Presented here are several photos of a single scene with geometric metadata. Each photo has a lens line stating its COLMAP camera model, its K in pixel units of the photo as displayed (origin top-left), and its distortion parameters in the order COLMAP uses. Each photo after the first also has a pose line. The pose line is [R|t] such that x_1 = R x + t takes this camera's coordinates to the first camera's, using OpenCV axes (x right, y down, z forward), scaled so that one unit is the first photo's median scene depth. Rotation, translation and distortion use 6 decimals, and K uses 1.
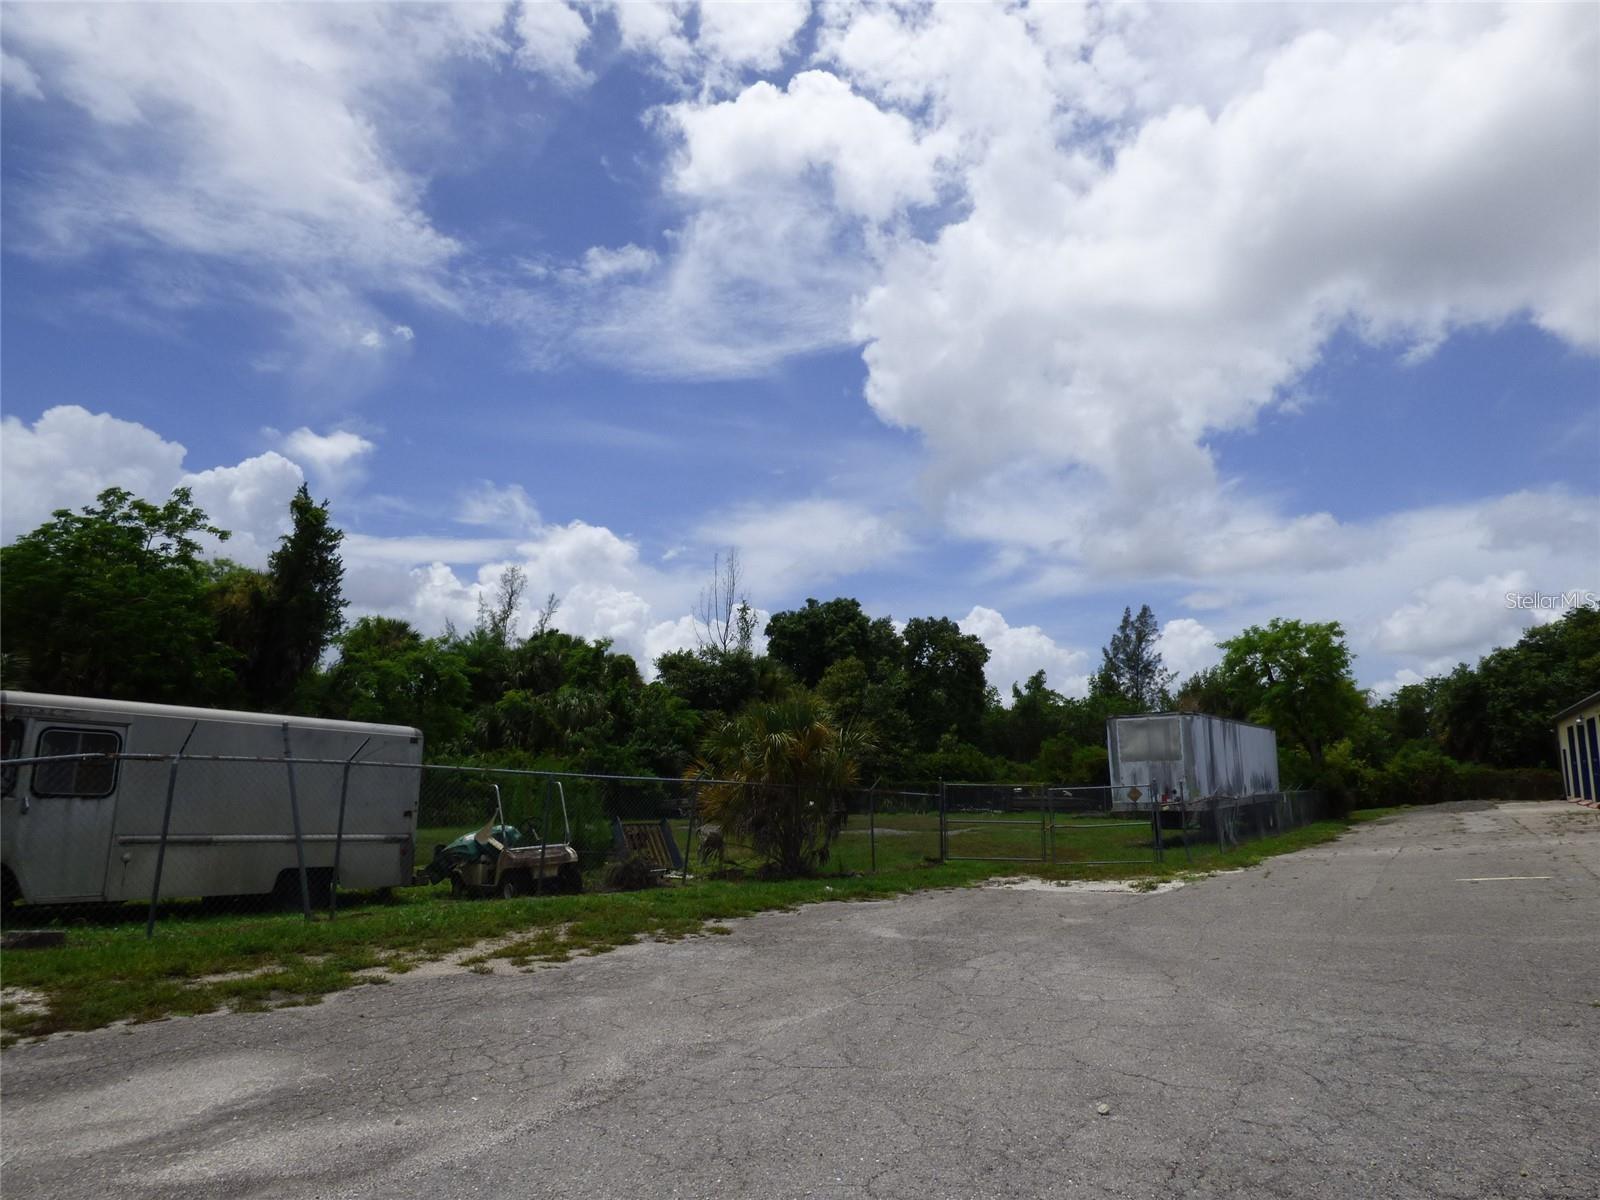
lens RADIAL K [[1064.7, 0, 806.9], [0, 1064.7, 608.2], [0, 0, 1]] dist [0.002568, -0.000430]
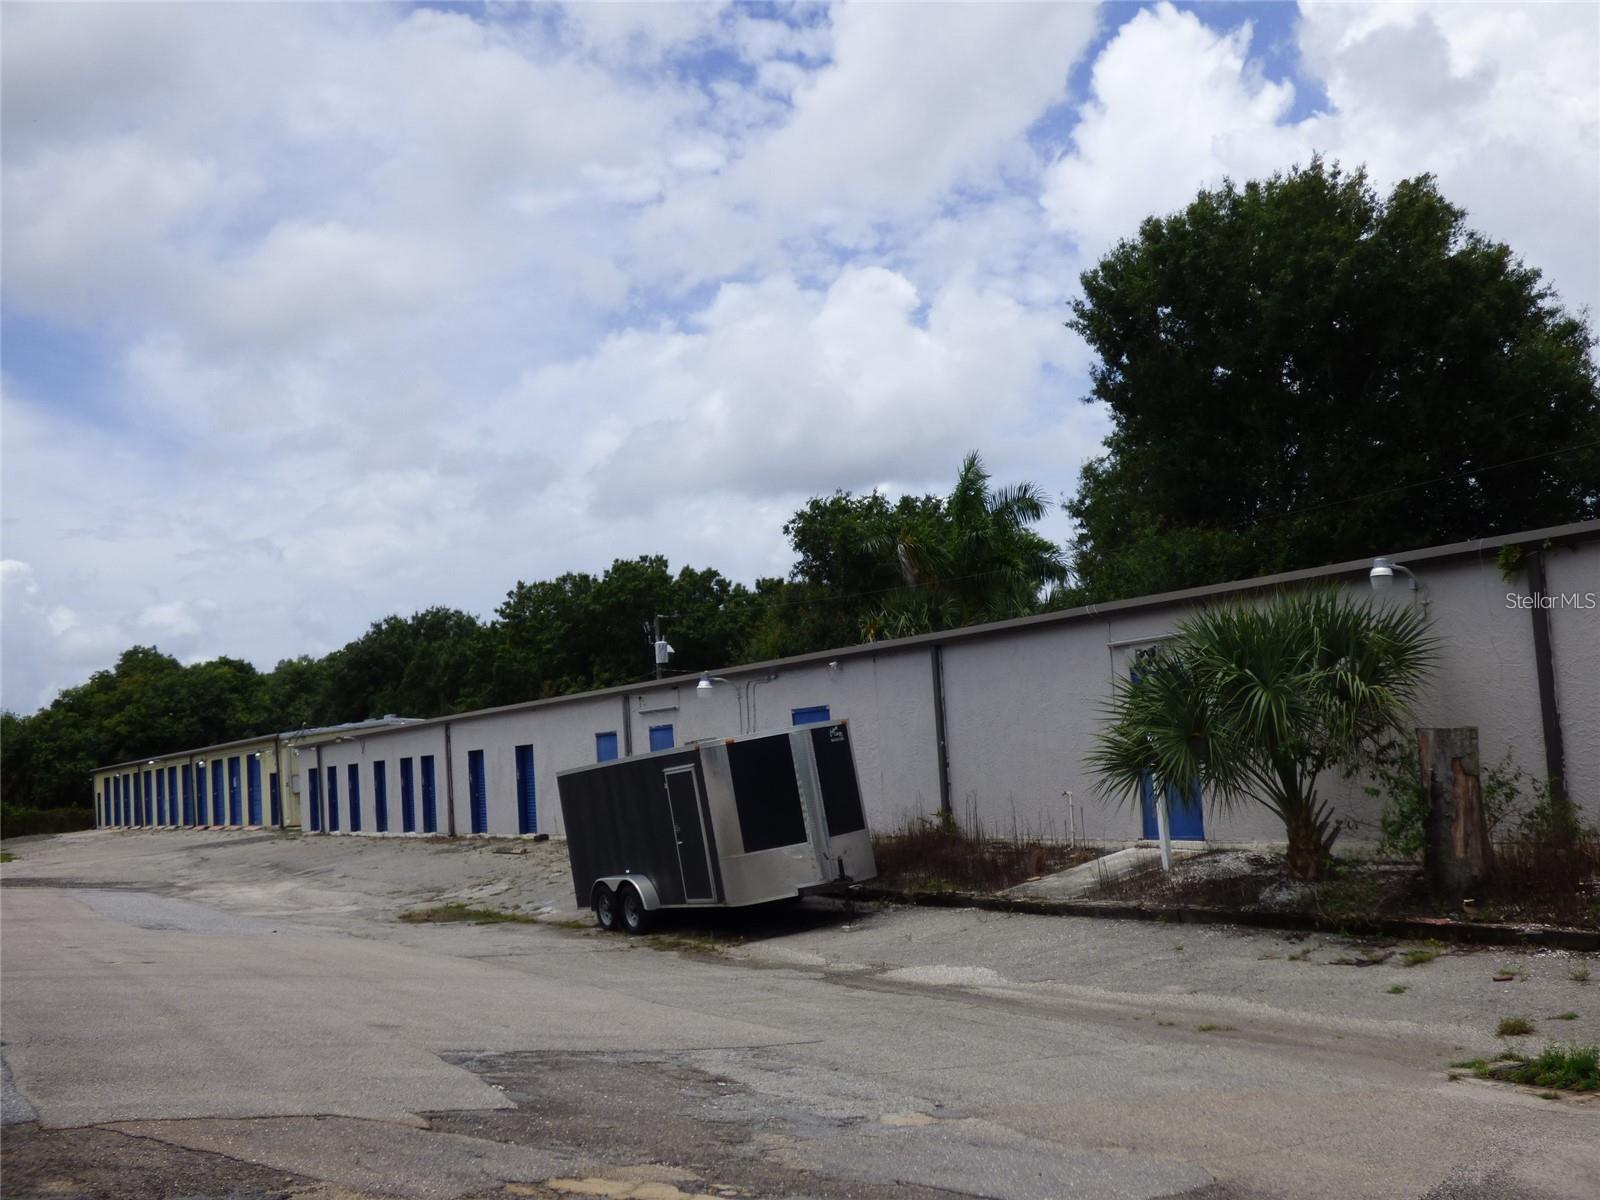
lens RADIAL K [[1809.9, 0, 803.1], [0, 1809.9, 604.7], [0, 0, 1]] dist [0.055620, 0.000000]
pose [[0.501418, 0.043772, 0.864097, -0.737339], [-0.070581, 0.997460, -0.009571, -0.126219], [-0.862322, -0.056190, 0.503234, -0.799551]]
